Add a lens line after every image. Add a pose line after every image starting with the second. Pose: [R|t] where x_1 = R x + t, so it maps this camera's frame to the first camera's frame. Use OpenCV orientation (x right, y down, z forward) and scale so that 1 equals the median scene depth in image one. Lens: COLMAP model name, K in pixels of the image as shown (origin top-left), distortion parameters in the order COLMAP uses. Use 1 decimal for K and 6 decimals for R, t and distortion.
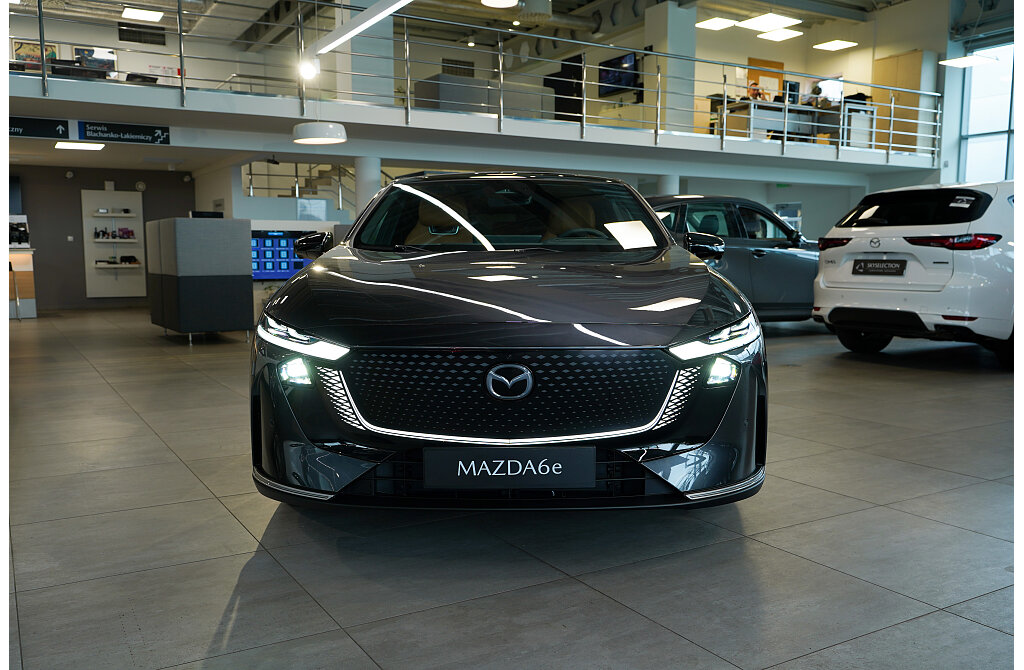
lens RADIAL K [[873.3, 0, 516.5], [0, 873.3, 363.0], [0, 0, 1]] dist [-0.009777, 0.008756]
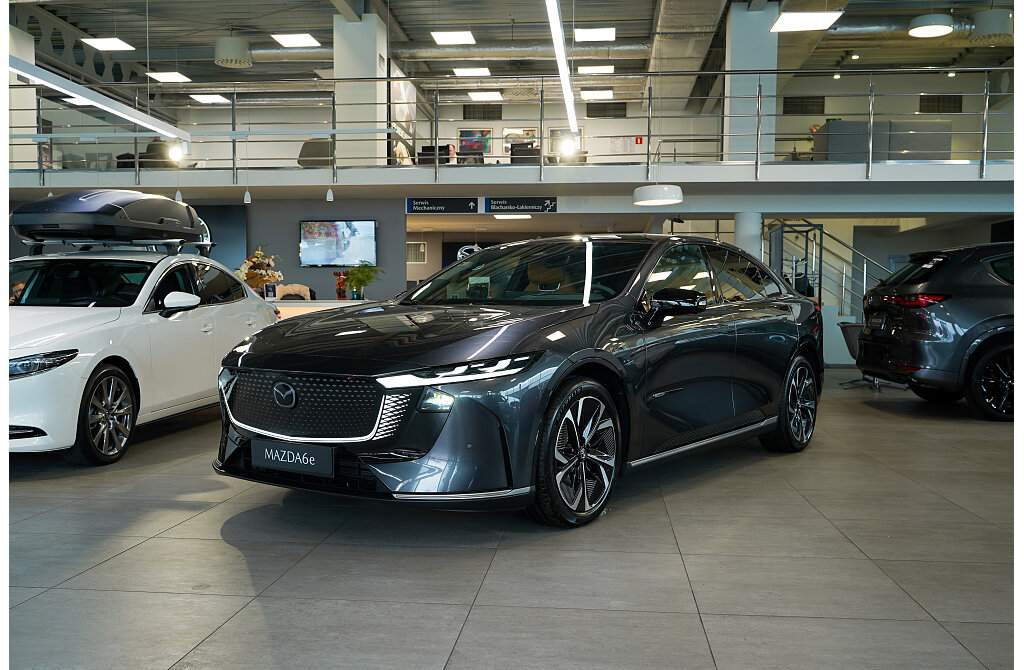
lens RADIAL K [[940.1, 0, 520.5], [0, 940.1, 379.1], [0, 0, 1]] dist [-0.011135, 0.003489]
pose [[0.805698, 0.049852, -0.590225, 0.301028], [-0.079683, 0.996517, -0.024604, 0.000656], [0.586943, 0.066854, 0.806864, -0.003189]]
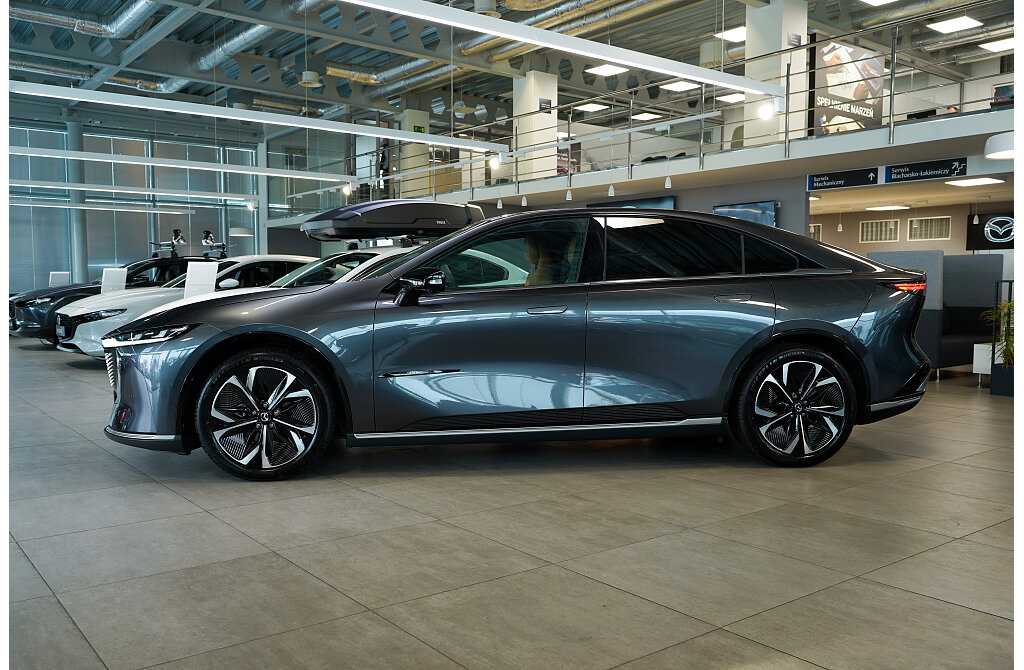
lens RADIAL K [[873.3, 0, 516.5], [0, 873.3, 363.0], [0, 0, 1]] dist [-0.009777, 0.008756]
pose [[0.124809, 0.086599, -0.988394, 0.516157], [-0.125027, 0.989615, 0.070918, -0.050643], [0.984272, 0.114725, 0.134340, 0.404998]]
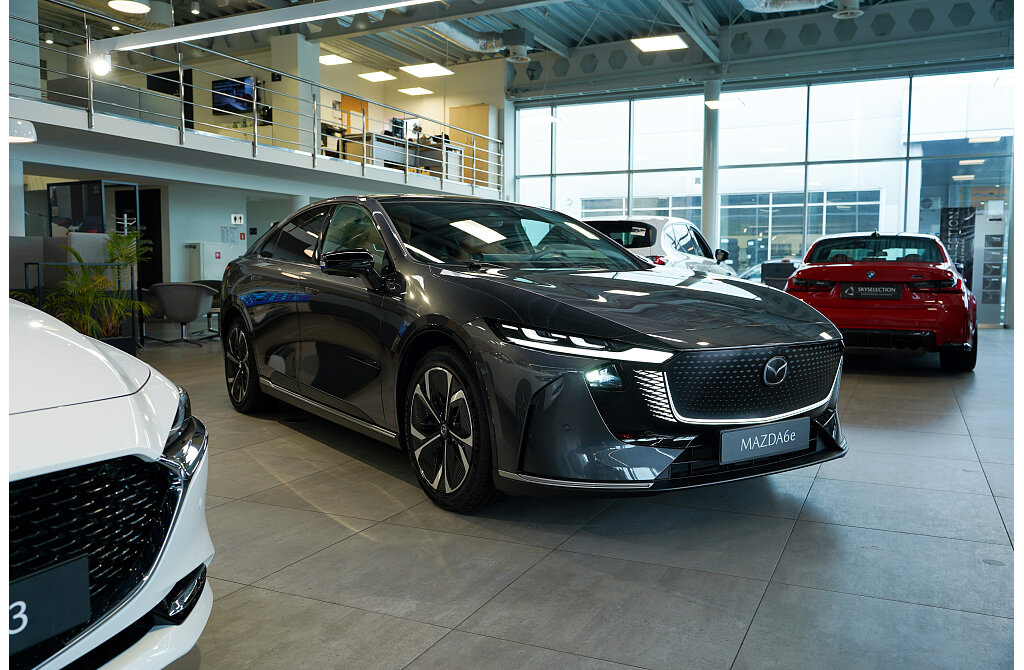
lens RADIAL K [[824.6, 0, 512.0], [0, 824.6, 335.0], [0, 0, 1]] dist [-0.007871, 0.003824]
pose [[0.833583, -0.040993, 0.550871, -0.246690], [0.065569, 0.997535, -0.024988, -0.006596], [-0.548489, 0.056950, 0.834216, 0.051302]]
